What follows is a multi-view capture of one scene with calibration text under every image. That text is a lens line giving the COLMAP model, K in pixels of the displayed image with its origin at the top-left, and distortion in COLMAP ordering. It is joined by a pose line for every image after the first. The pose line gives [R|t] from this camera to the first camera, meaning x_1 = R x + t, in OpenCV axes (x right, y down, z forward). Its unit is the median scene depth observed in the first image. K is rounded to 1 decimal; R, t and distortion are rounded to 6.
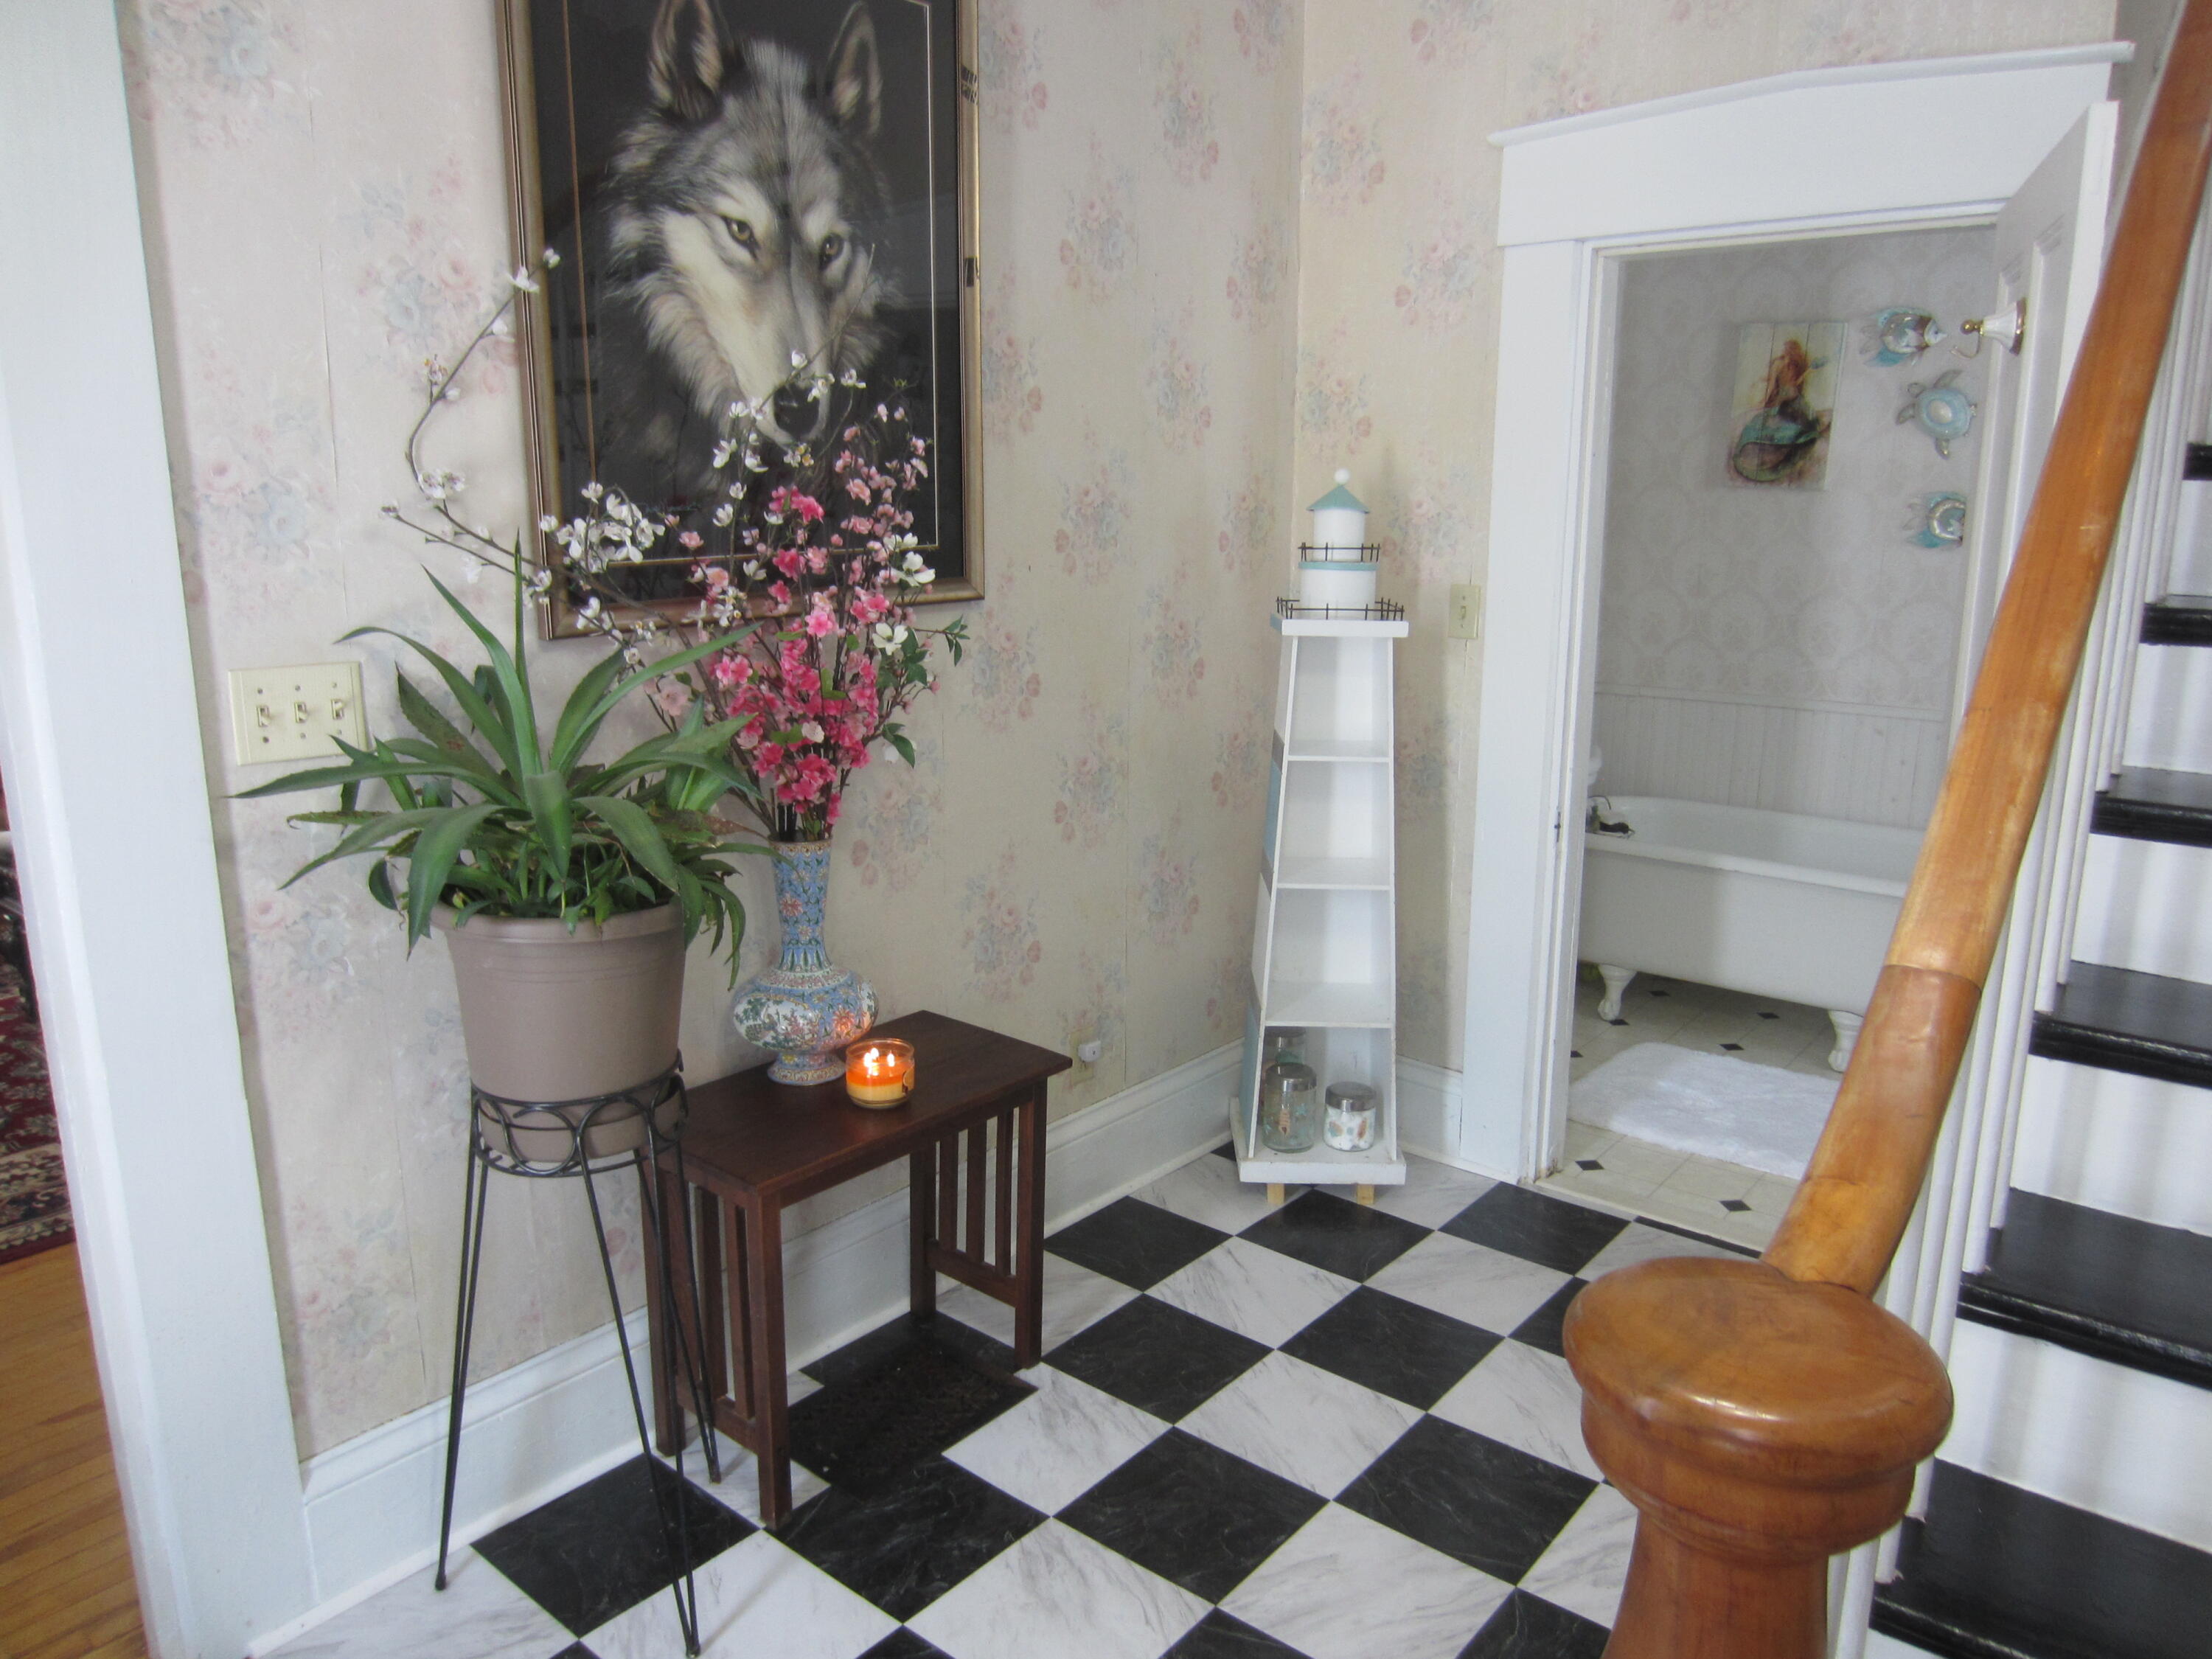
lens RADIAL K [[1531.4, 0, 1109.7], [0, 1531.4, 827.3], [0, 0, 1]] dist [-0.057340, 0.030477]
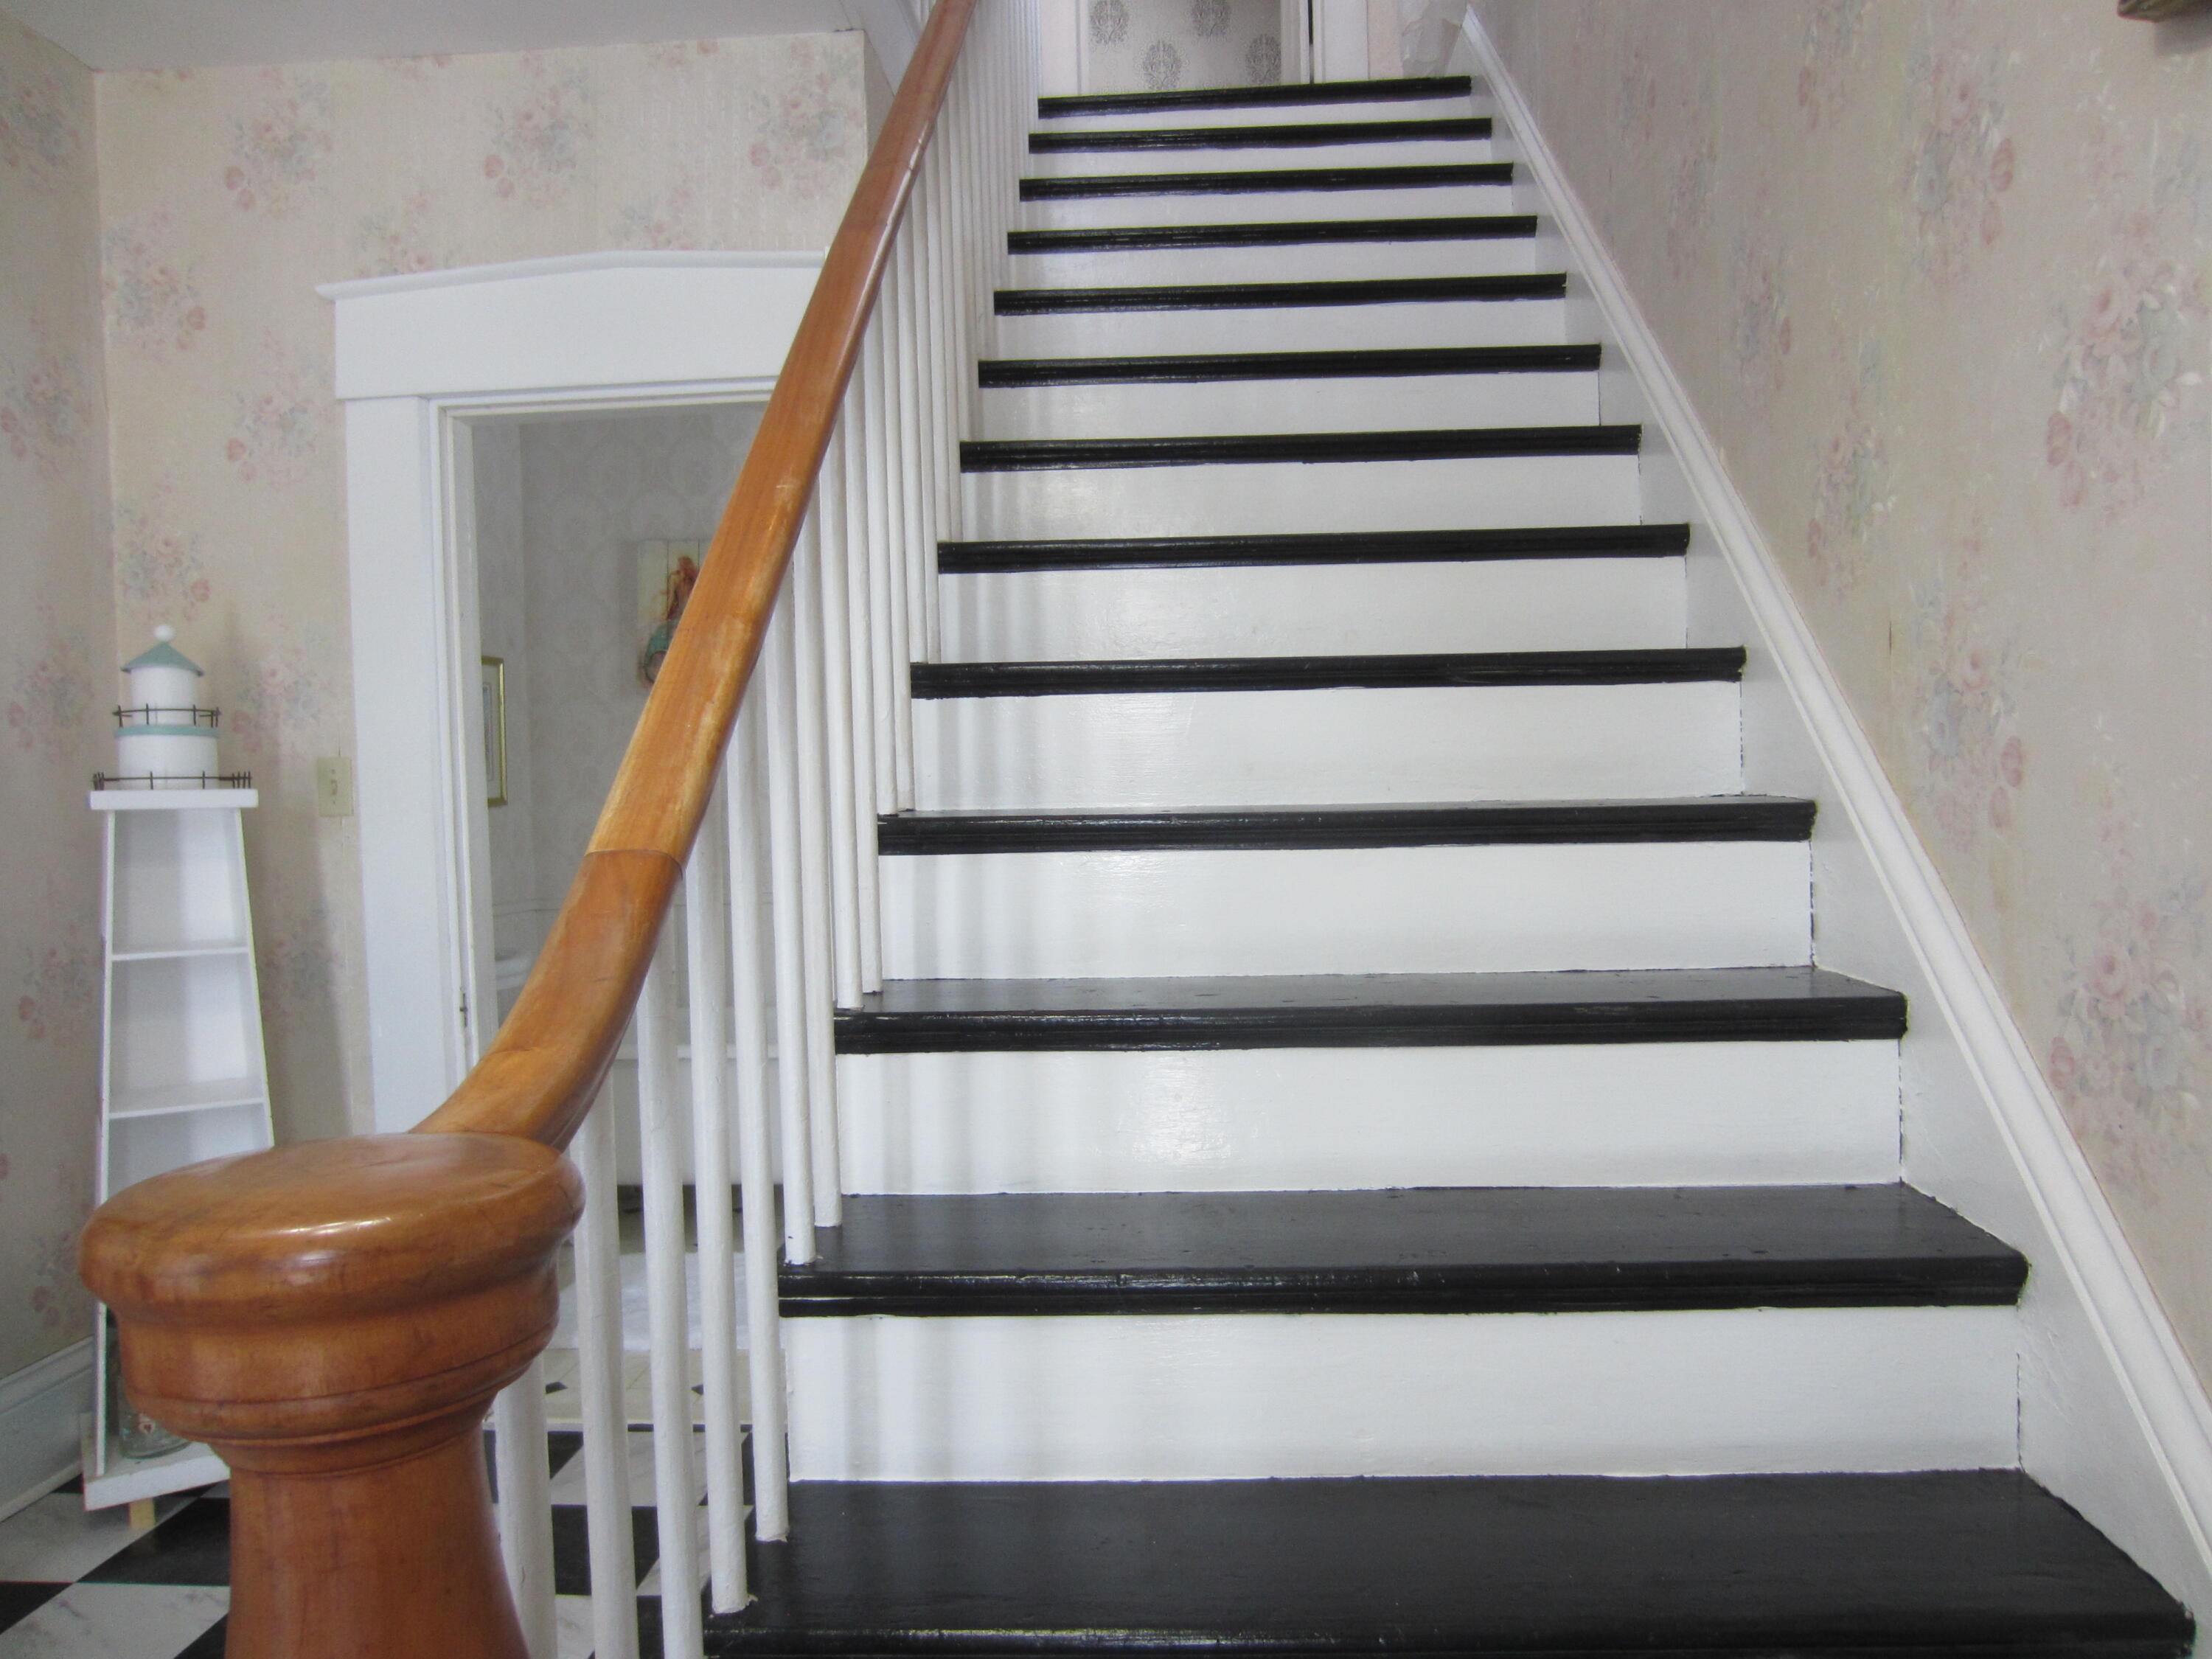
lens RADIAL K [[1531.4, 0, 1109.7], [0, 1531.4, 827.3], [0, 0, 1]] dist [-0.057340, 0.030477]
pose [[0.808646, -0.041175, 0.586853, 0.078858], [0.155983, 0.976851, -0.146396, 0.089160], [-0.567240, 0.209921, 0.796349, 0.026814]]
